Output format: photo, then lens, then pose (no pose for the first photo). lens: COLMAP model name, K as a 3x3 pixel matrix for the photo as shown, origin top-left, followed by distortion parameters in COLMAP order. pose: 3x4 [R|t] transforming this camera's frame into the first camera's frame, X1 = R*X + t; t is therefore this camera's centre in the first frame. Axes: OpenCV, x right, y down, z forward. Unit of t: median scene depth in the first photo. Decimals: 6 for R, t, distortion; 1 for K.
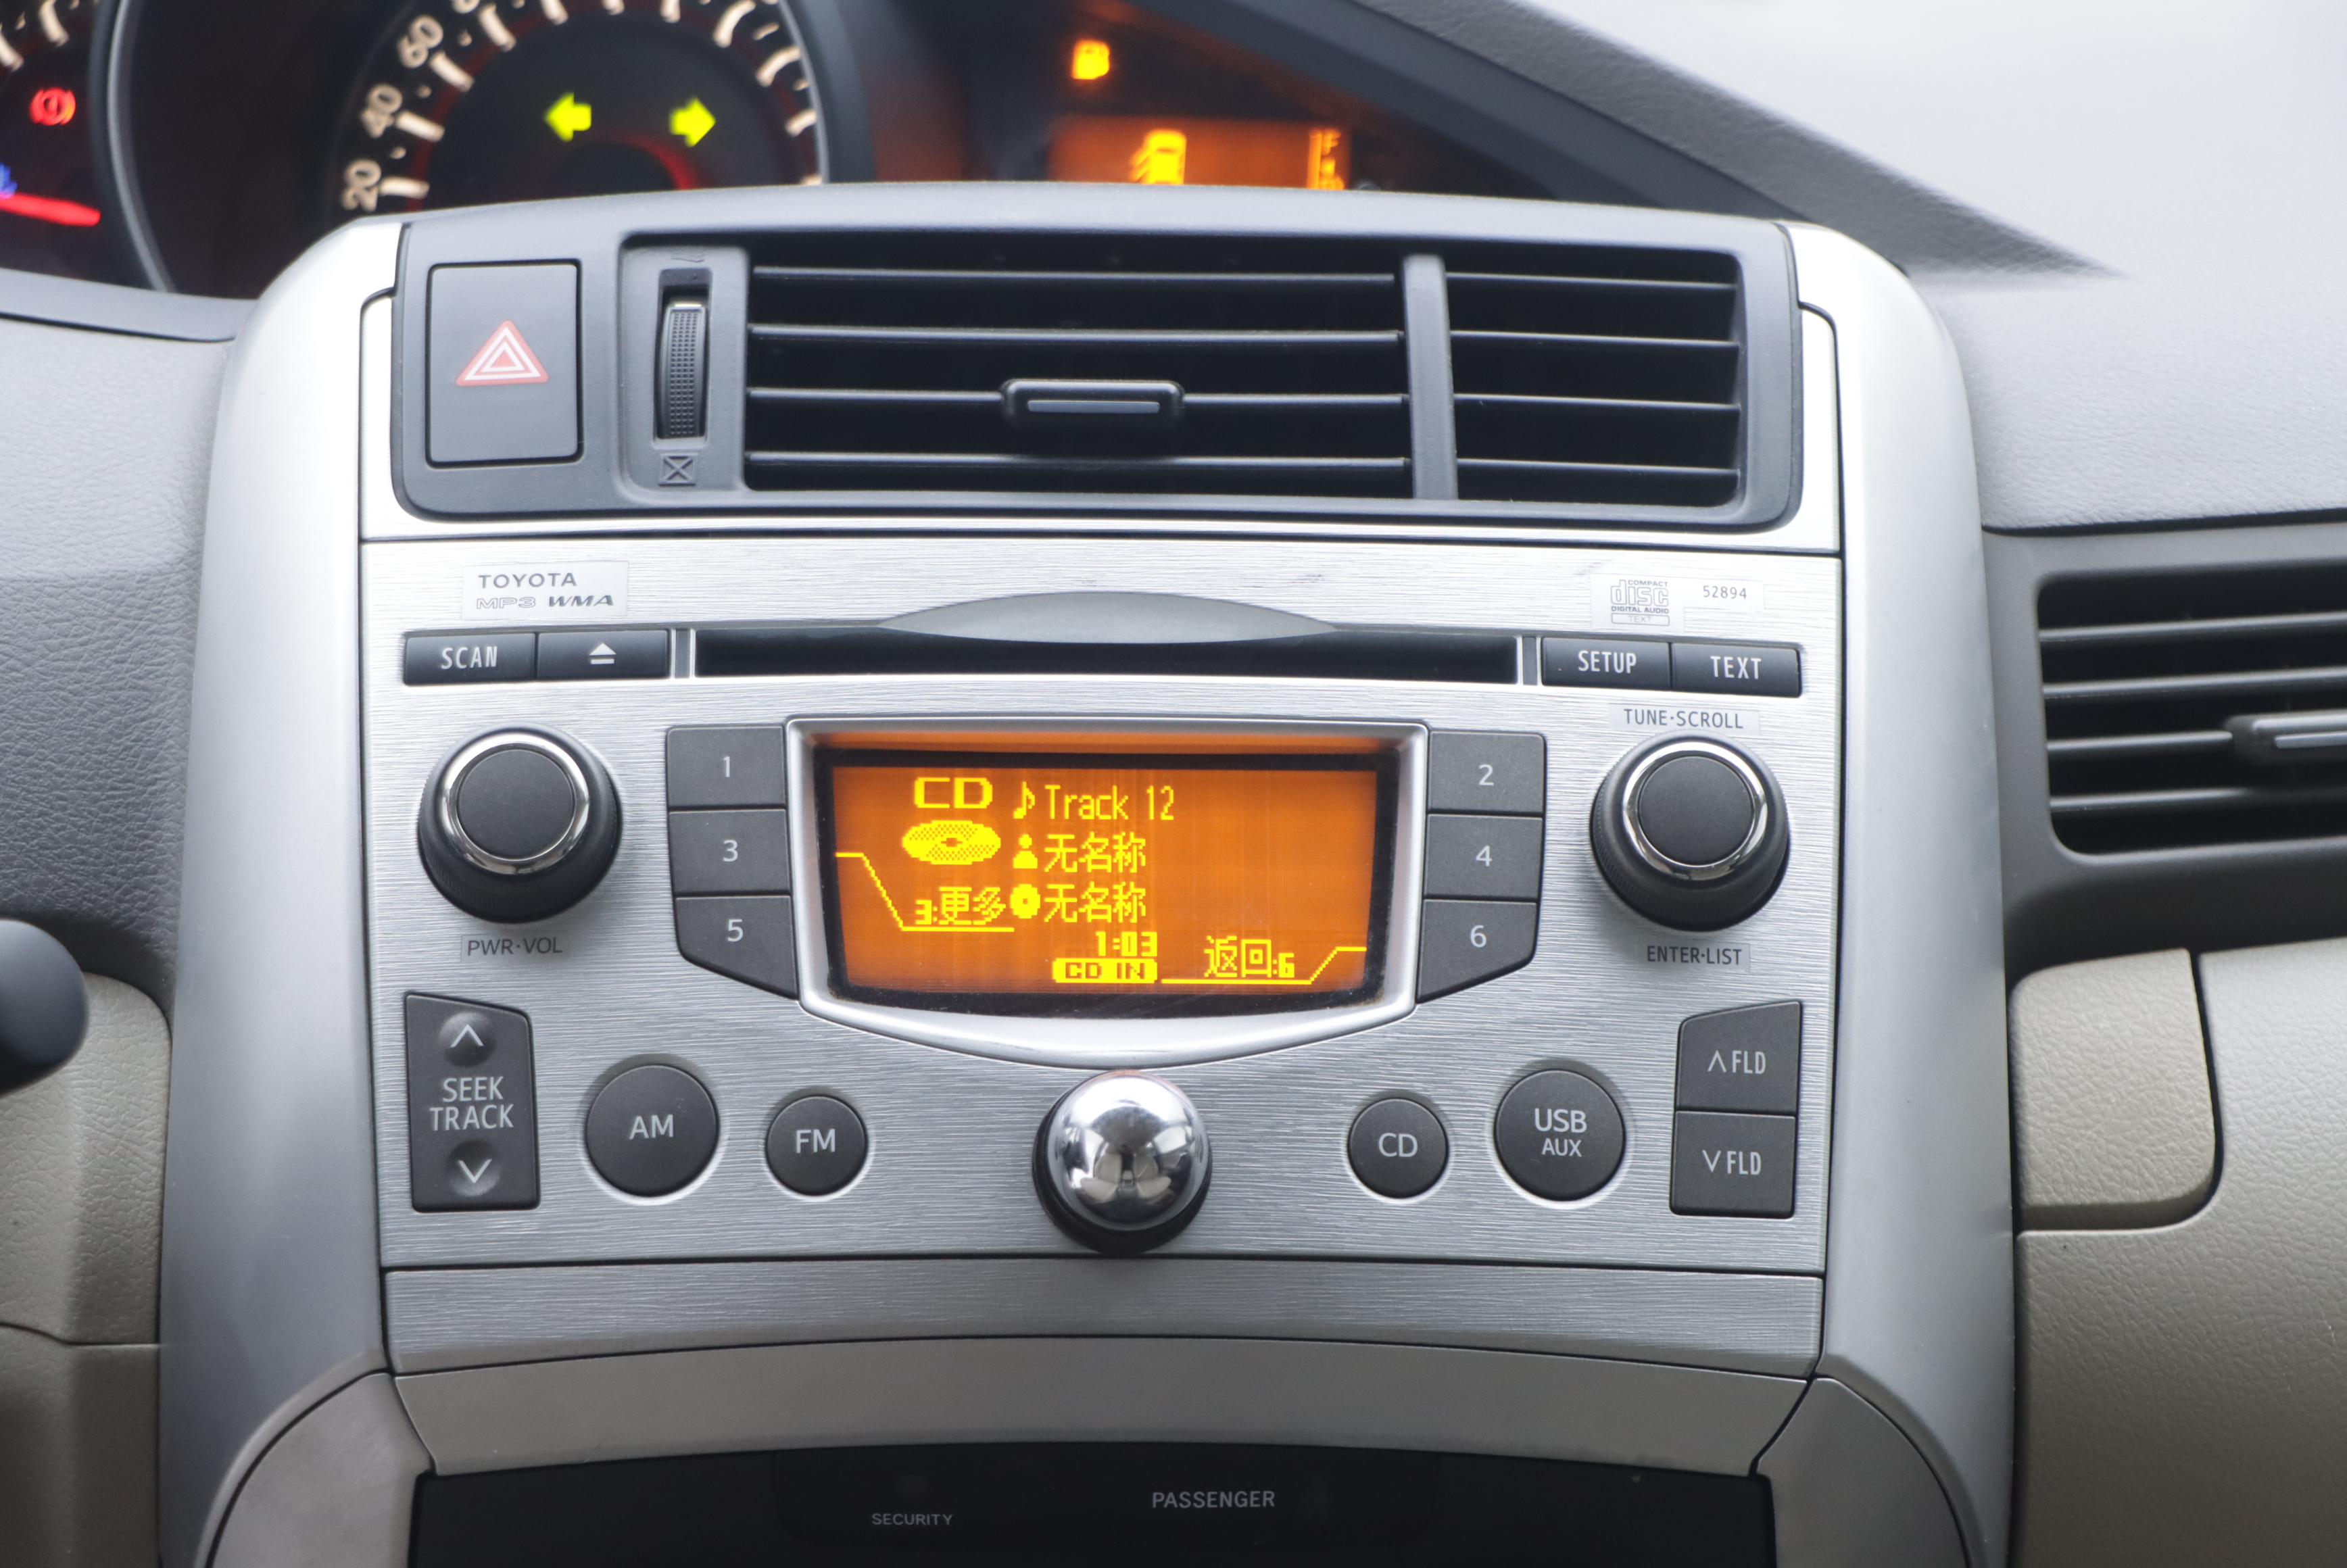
lens RADIAL K [[6654.3, 0, 1192.7], [0, 6654.3, 813.4], [0, 0, 1]] dist [0.319036, 1.316075]
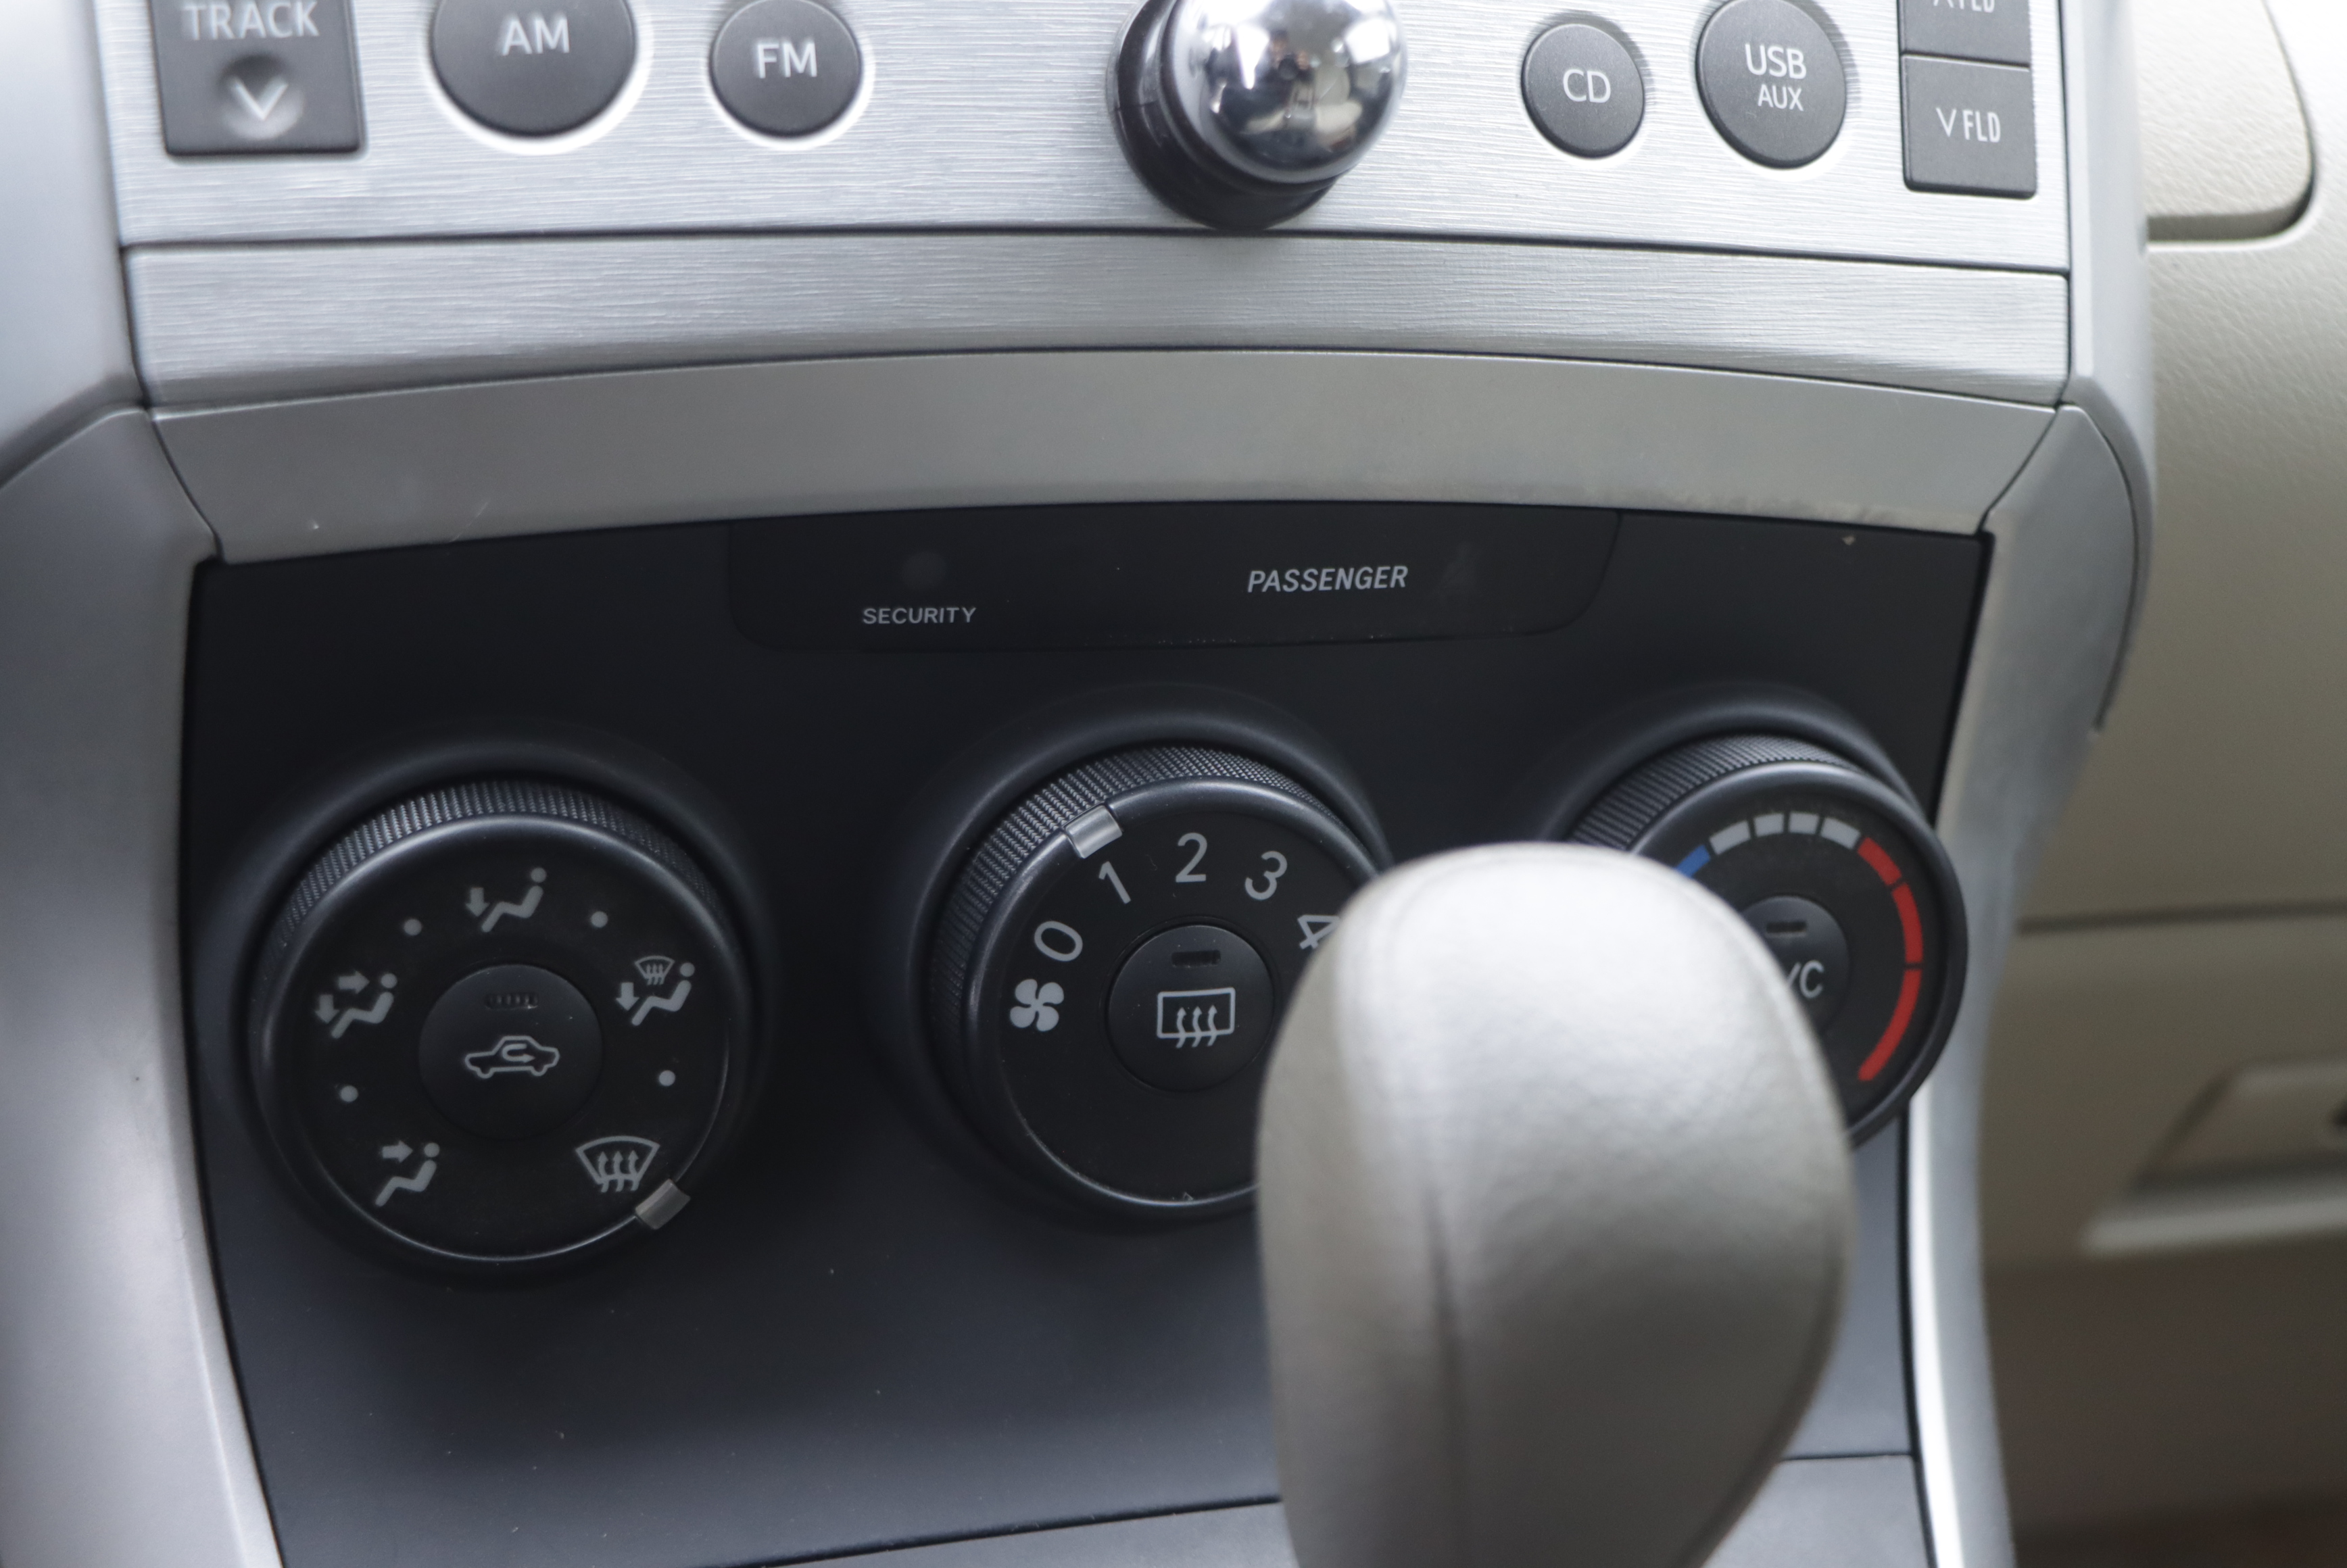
lens RADIAL K [[3150.3, 0, 1173.5], [0, 3150.3, 784.0], [0, 0, 1]] dist [-0.086473, 0.320172]
pose [[0.967677, -0.037161, 0.249440, -0.097799], [-0.003274, 0.987150, 0.159763, 0.068815], [-0.252172, -0.155415, 0.955121, 0.660983]]
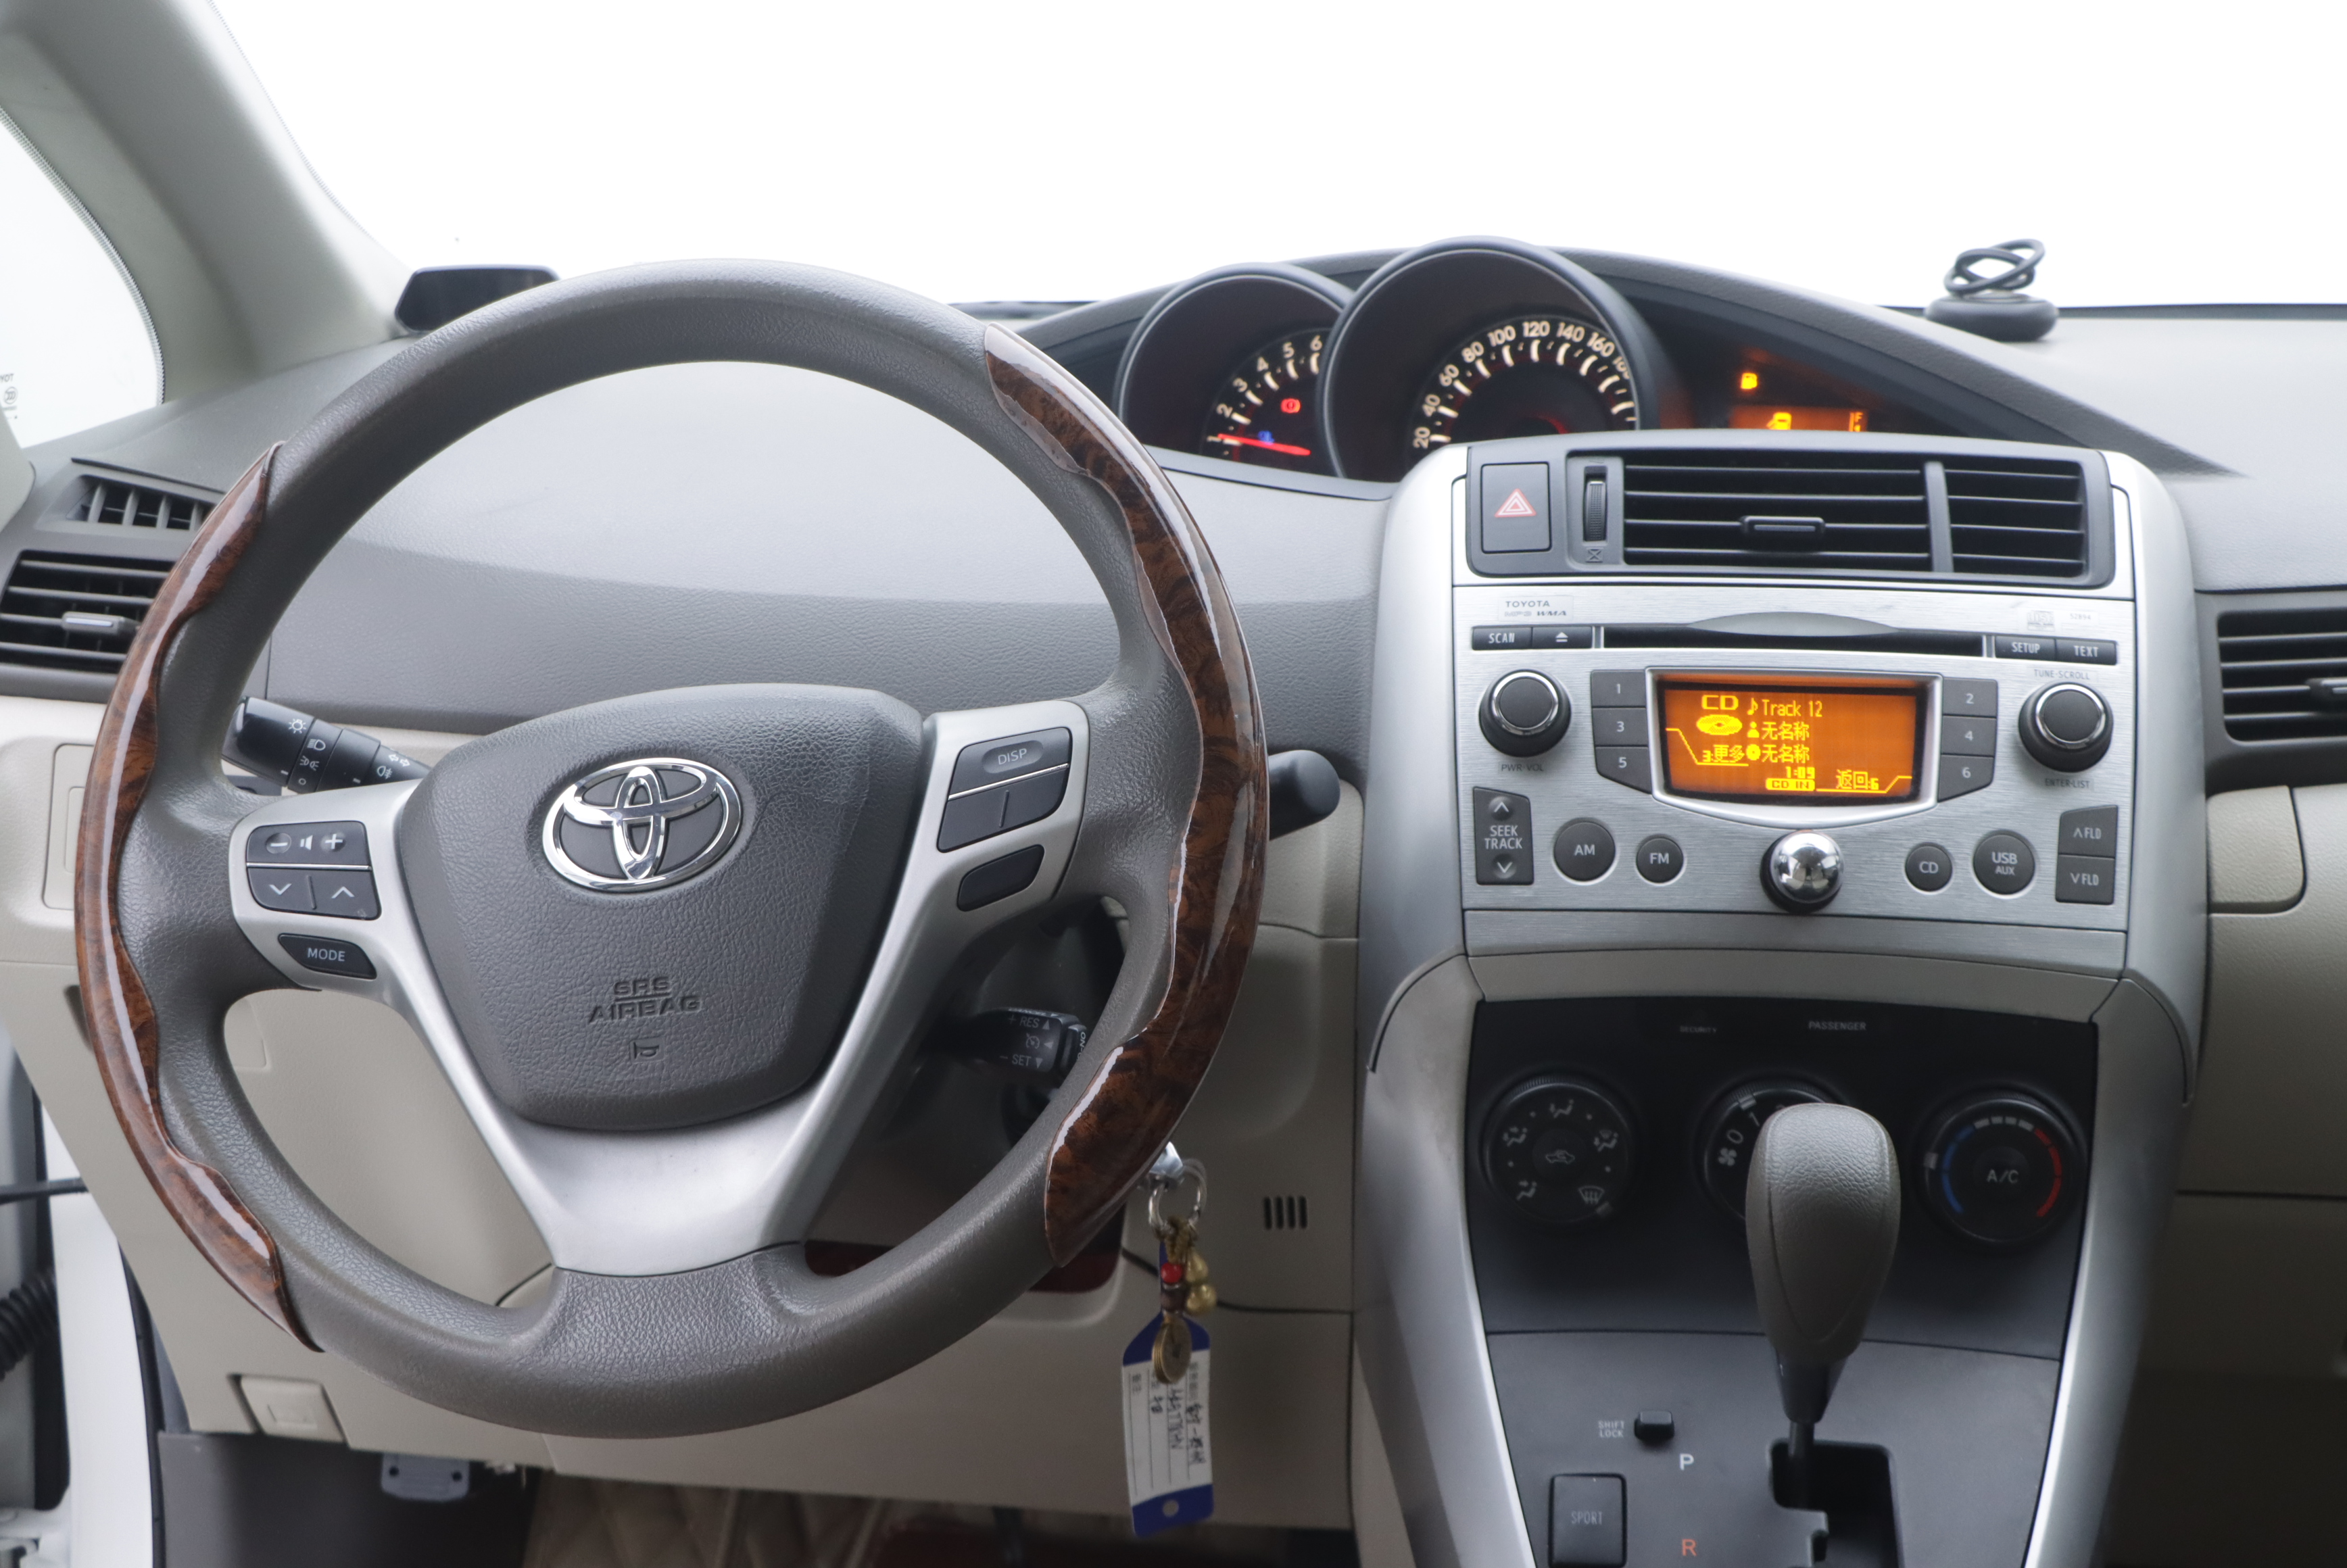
lens RADIAL K [[2716.0, 0, 1174.8], [0, 2716.0, 811.7], [0, 0, 1]] dist [-0.089008, 0.306630]
pose [[0.985984, 0.023552, -0.165168, -0.065363], [-0.018332, 0.999285, 0.033061, 0.006758], [0.165828, -0.029569, 0.985711, 0.086691]]
